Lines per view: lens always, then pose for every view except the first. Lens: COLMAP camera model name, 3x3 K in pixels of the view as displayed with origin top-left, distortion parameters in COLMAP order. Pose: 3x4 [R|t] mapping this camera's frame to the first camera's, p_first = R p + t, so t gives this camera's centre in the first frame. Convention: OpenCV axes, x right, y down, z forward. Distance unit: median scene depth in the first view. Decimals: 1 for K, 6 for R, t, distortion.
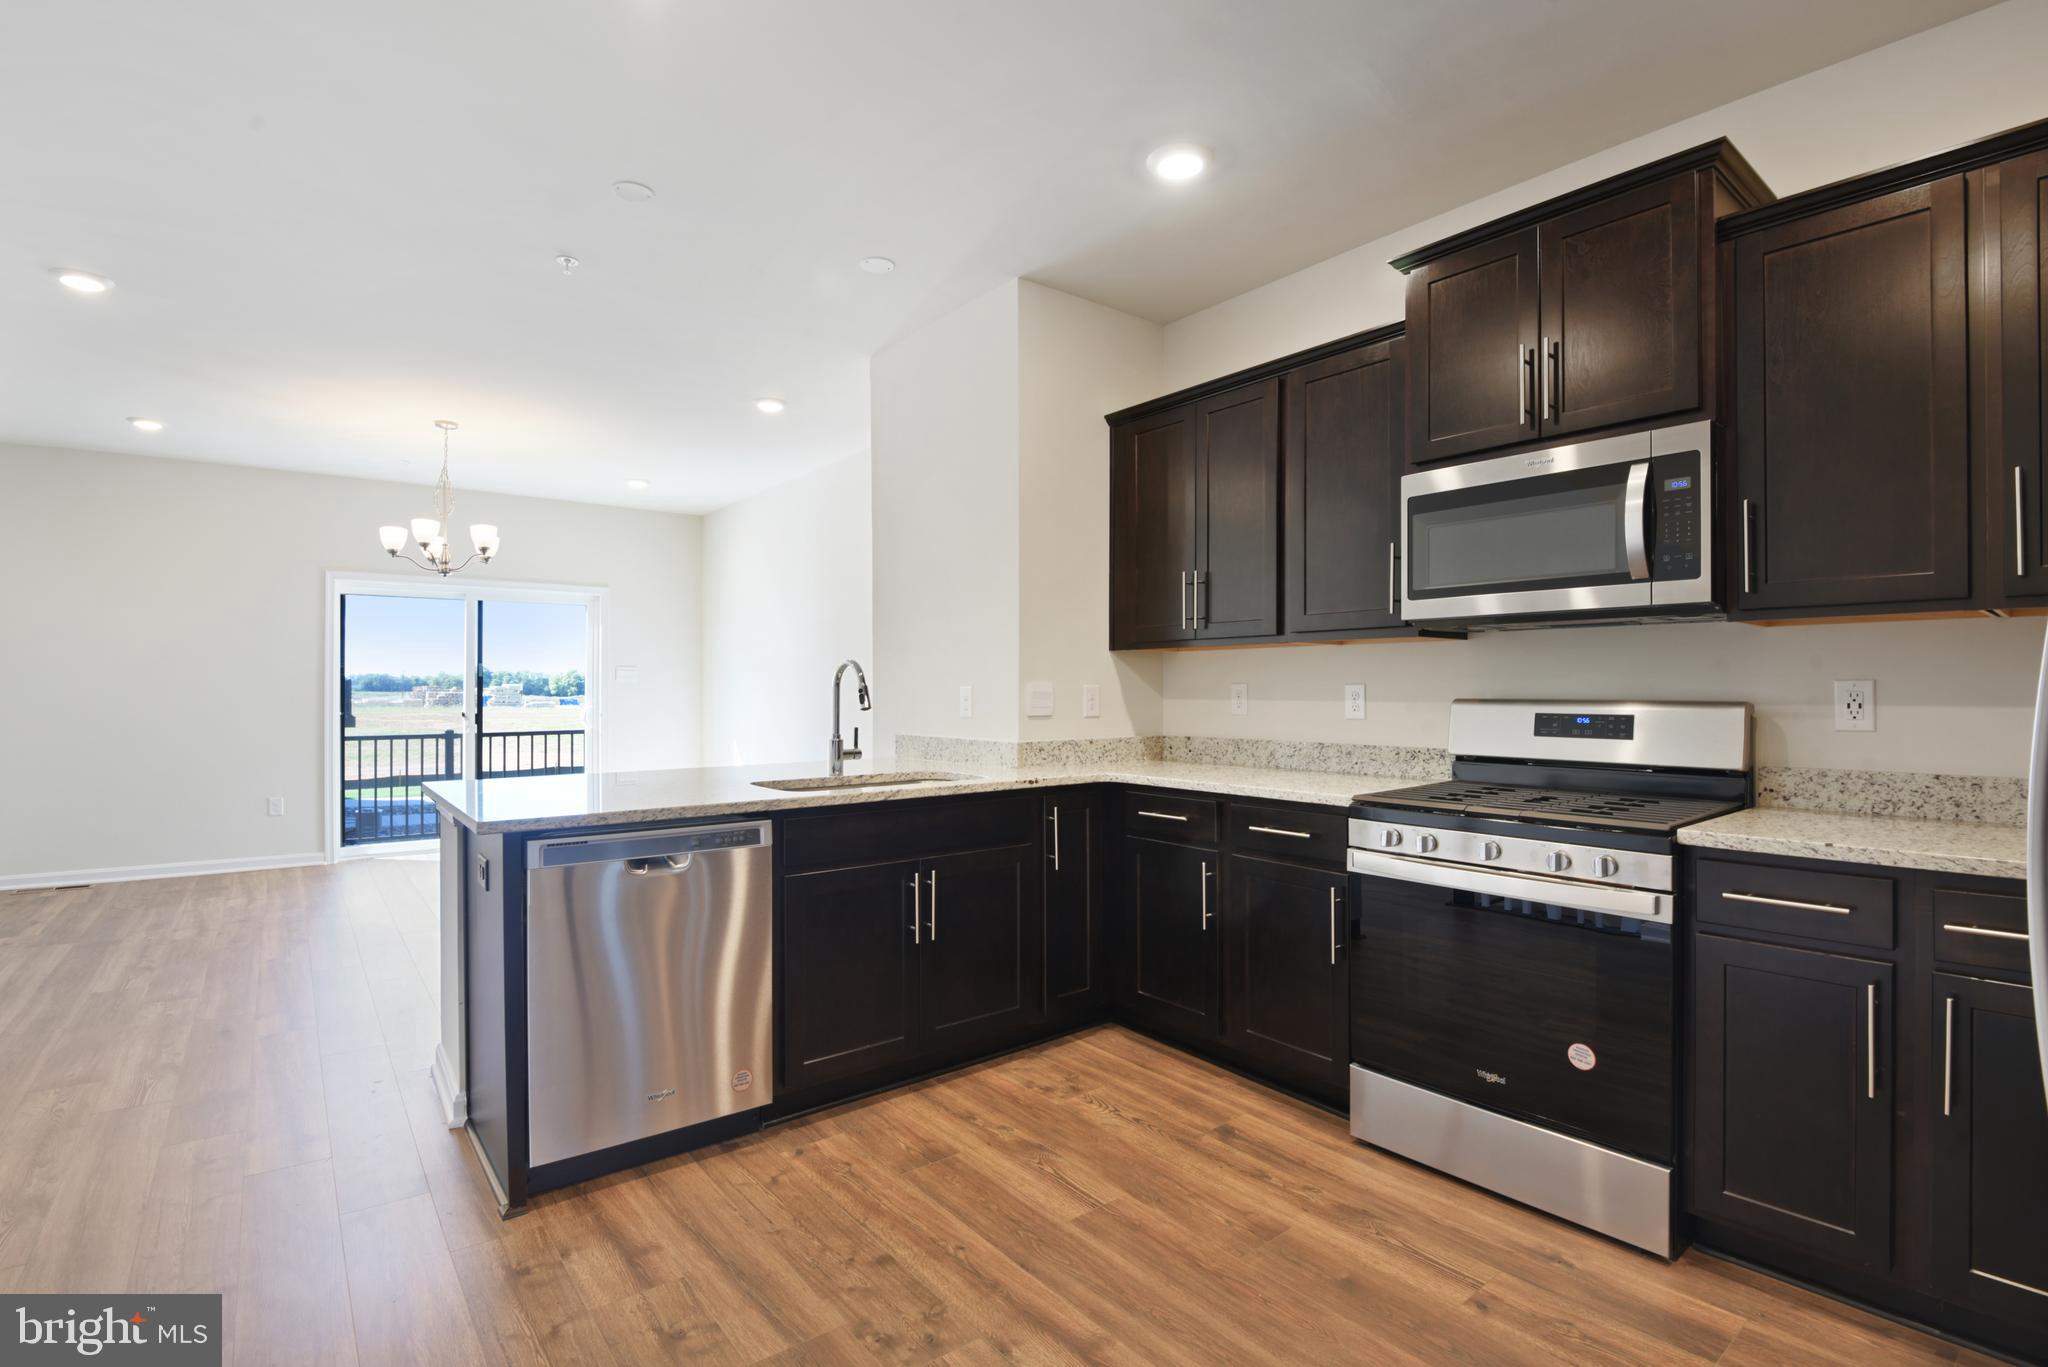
lens RADIAL K [[950.7, 0, 1029.7], [0, 950.7, 698.5], [0, 0, 1]] dist [0.026275, -0.009120]
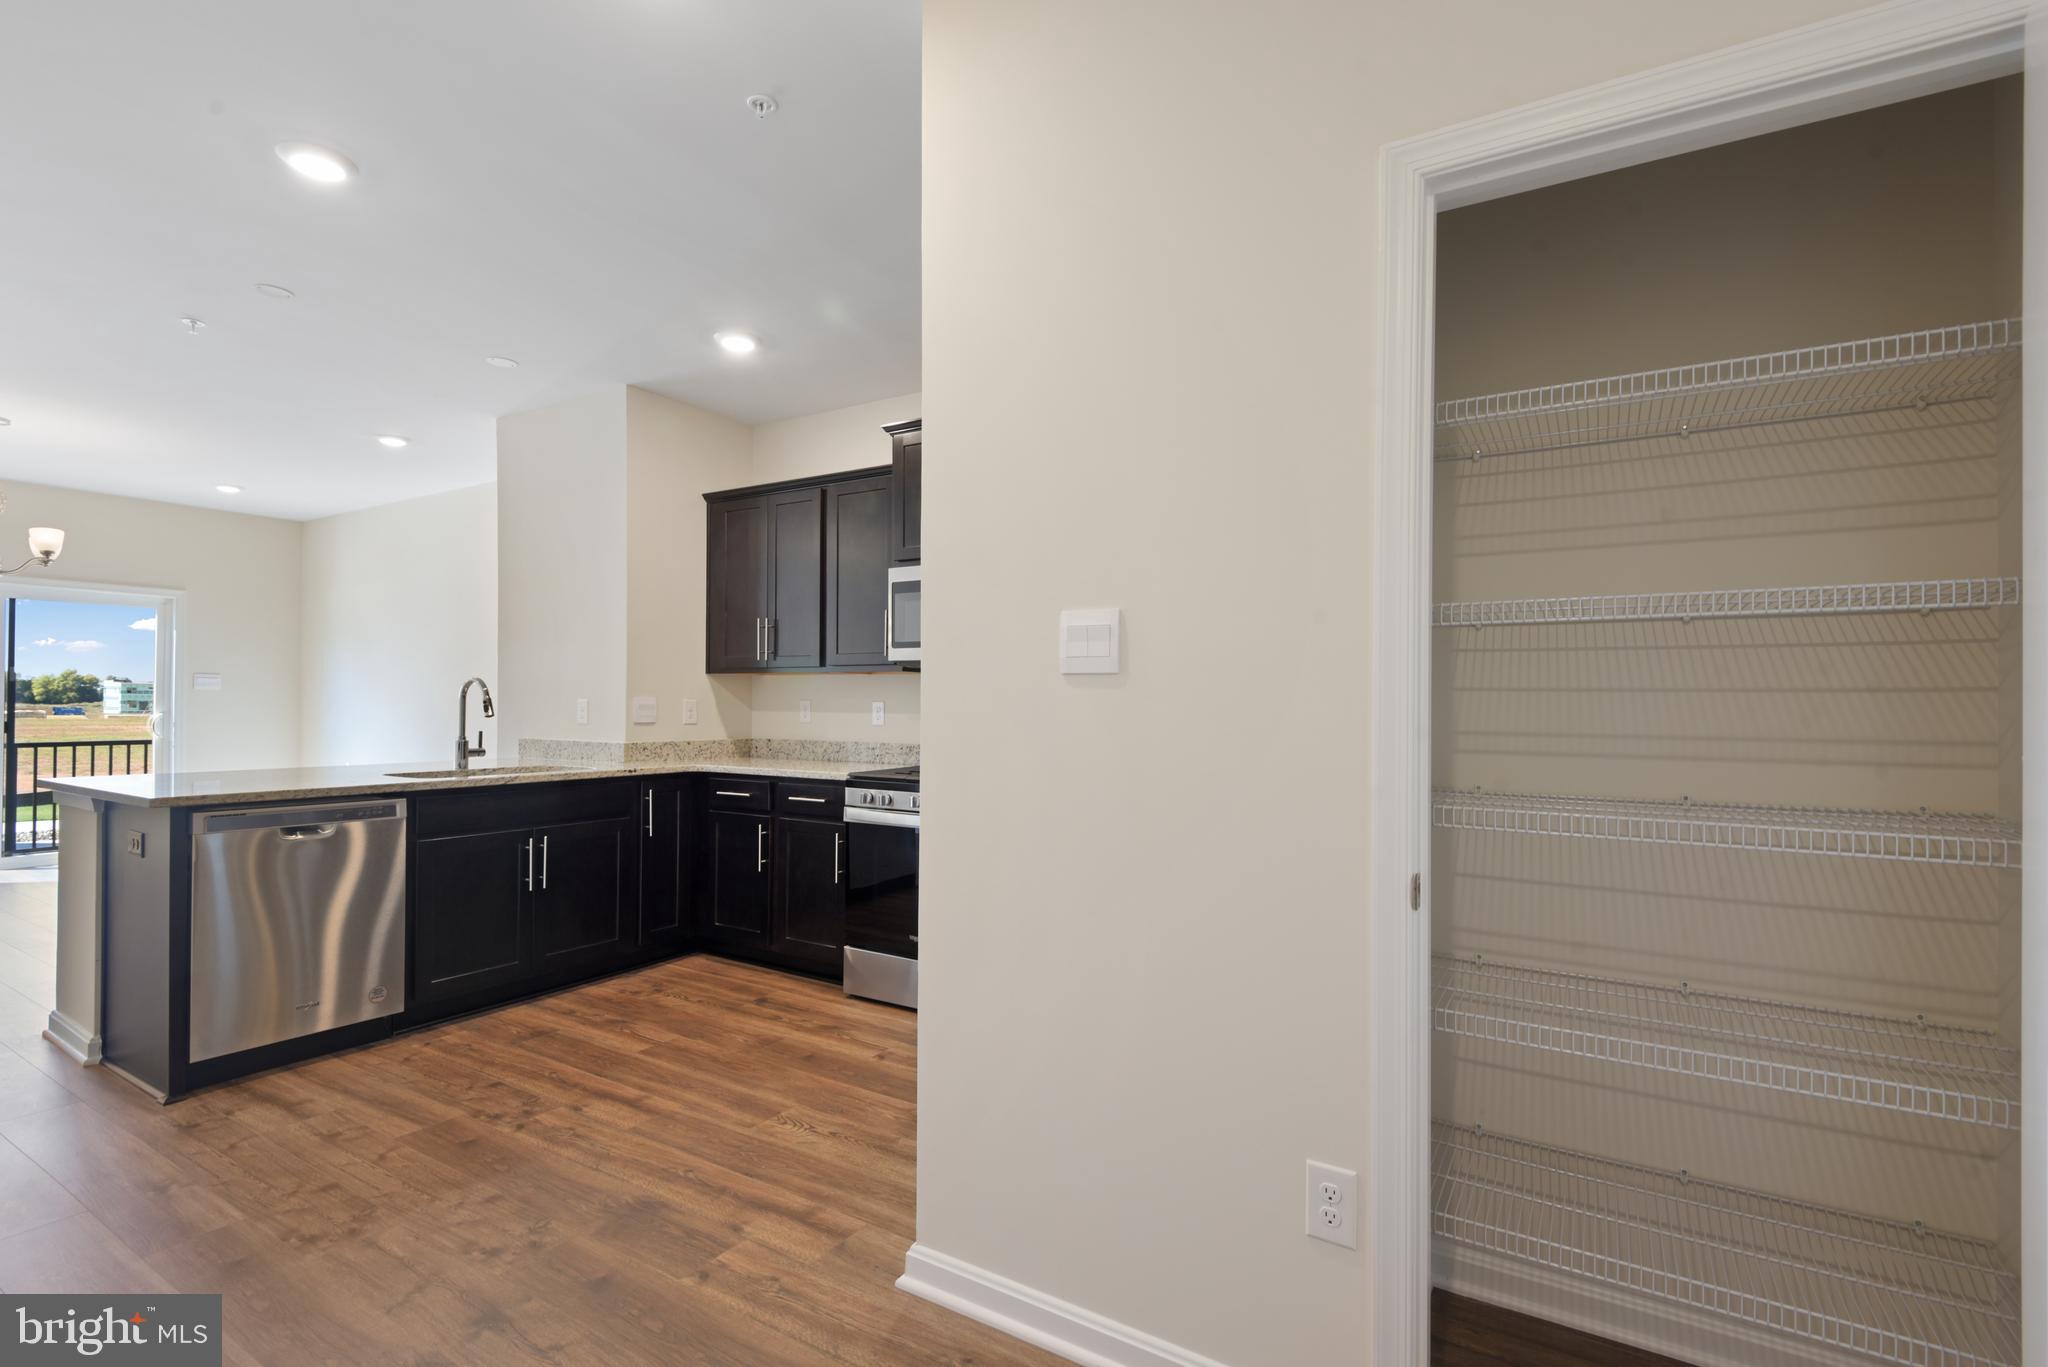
lens RADIAL K [[950.7, 0, 1038.1], [0, 950.7, 708.4], [0, 0, 1]] dist [0.026275, -0.009120]
pose [[0.942065, 0.008045, 0.335334, 0.106197], [-0.006766, 0.999965, -0.004983, 0.001481], [-0.335362, 0.002425, 0.942086, -0.536602]]
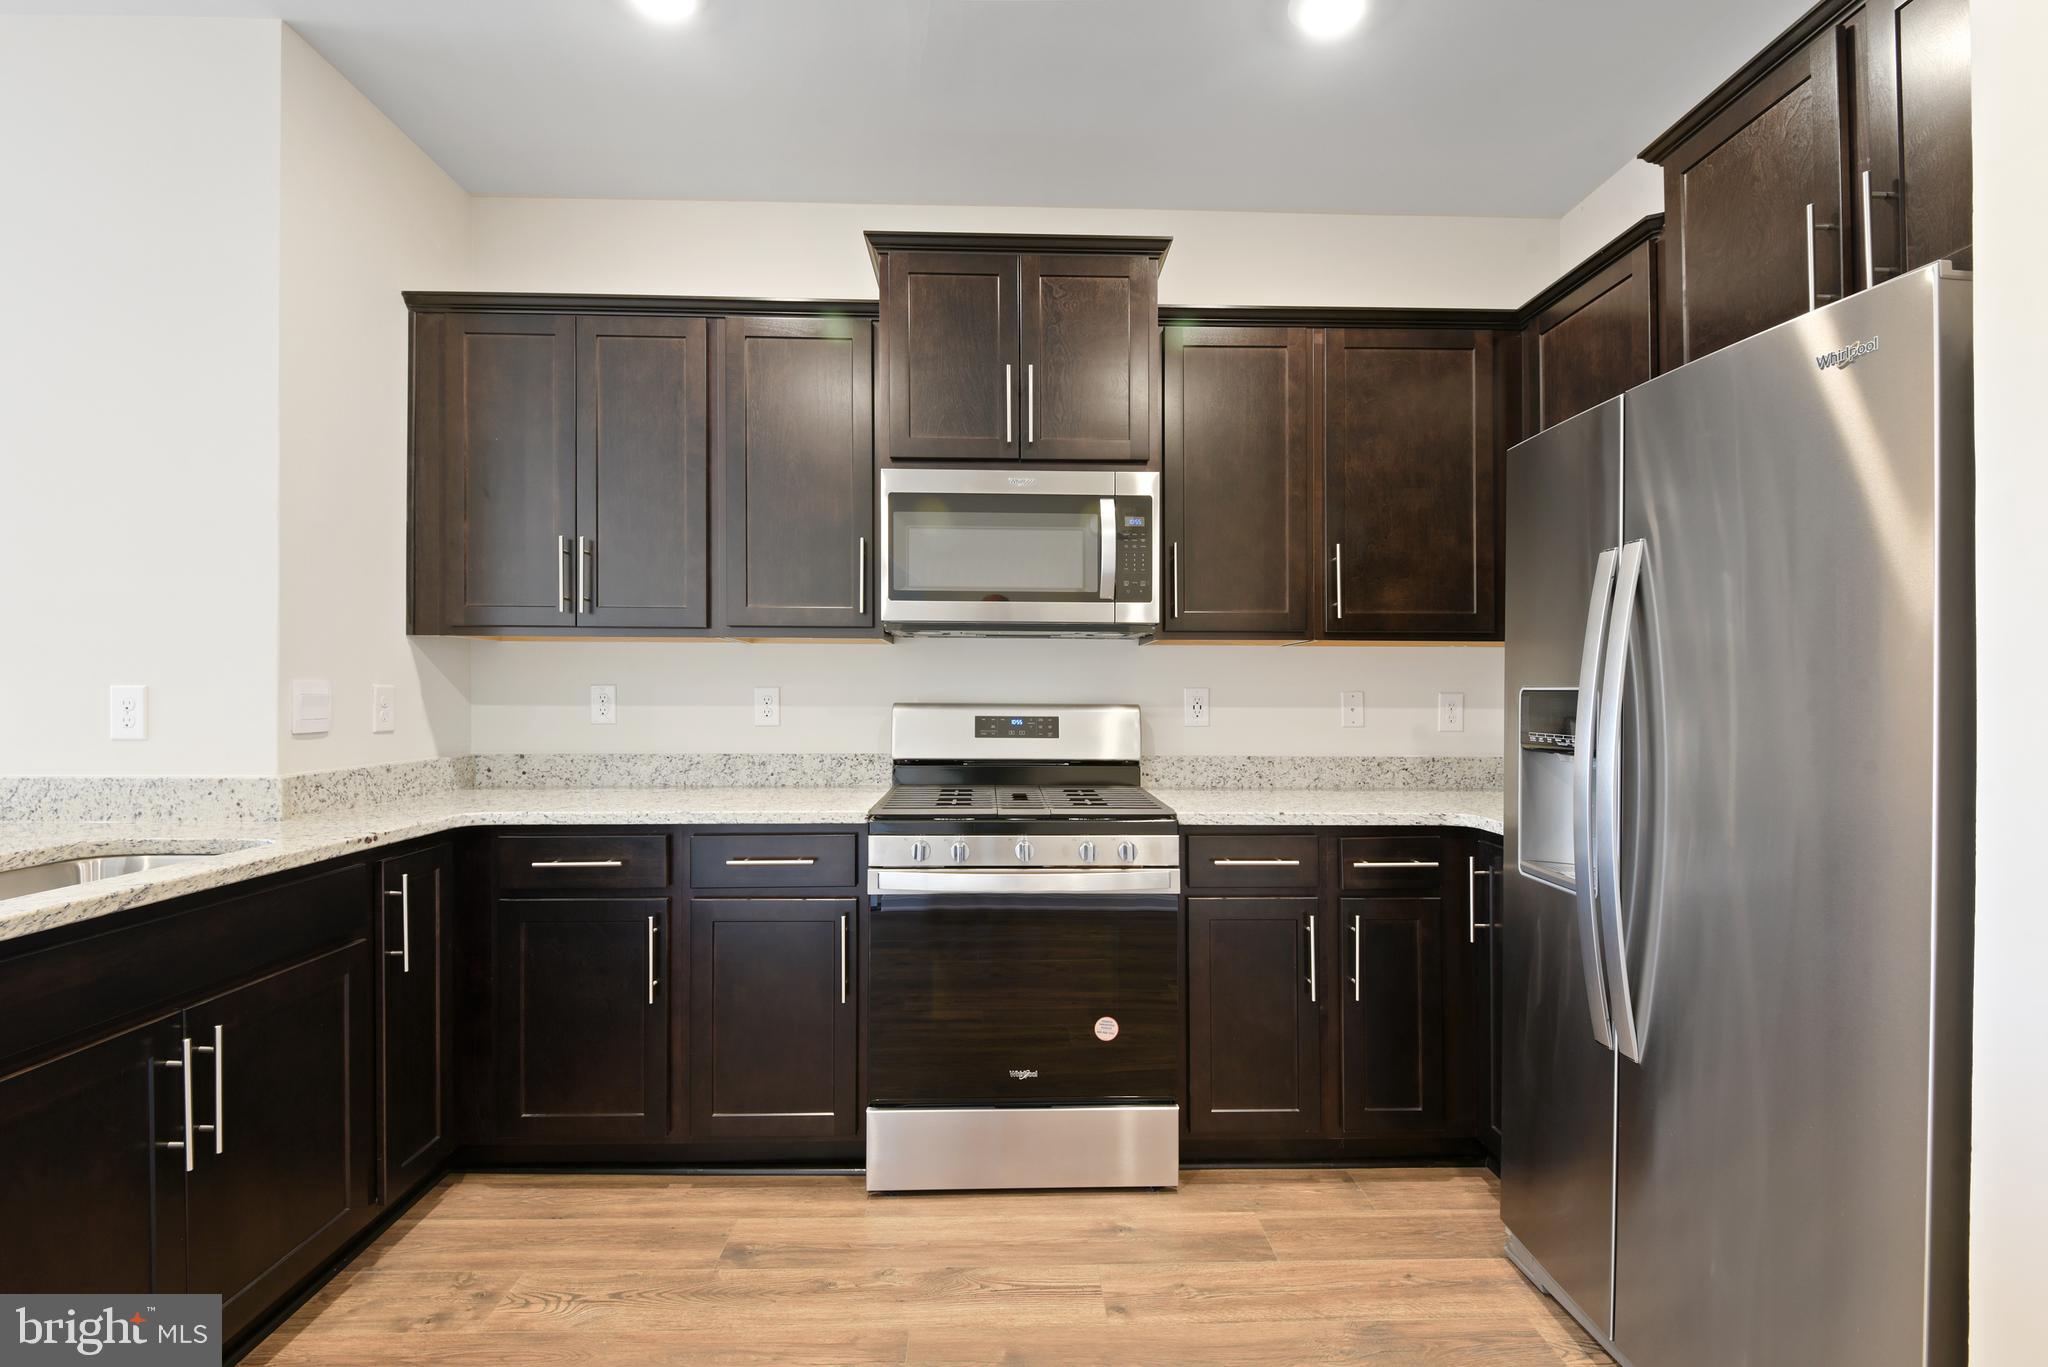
lens RADIAL K [[950.7, 0, 1017.0], [0, 950.7, 692.2], [0, 0, 1]] dist [0.026275, -0.009120]
pose [[0.616941, 0.002668, 0.787005, -0.270522], [0.002954, 0.999979, -0.005706, -0.004950], [-0.787004, 0.005845, 0.616920, 0.318211]]
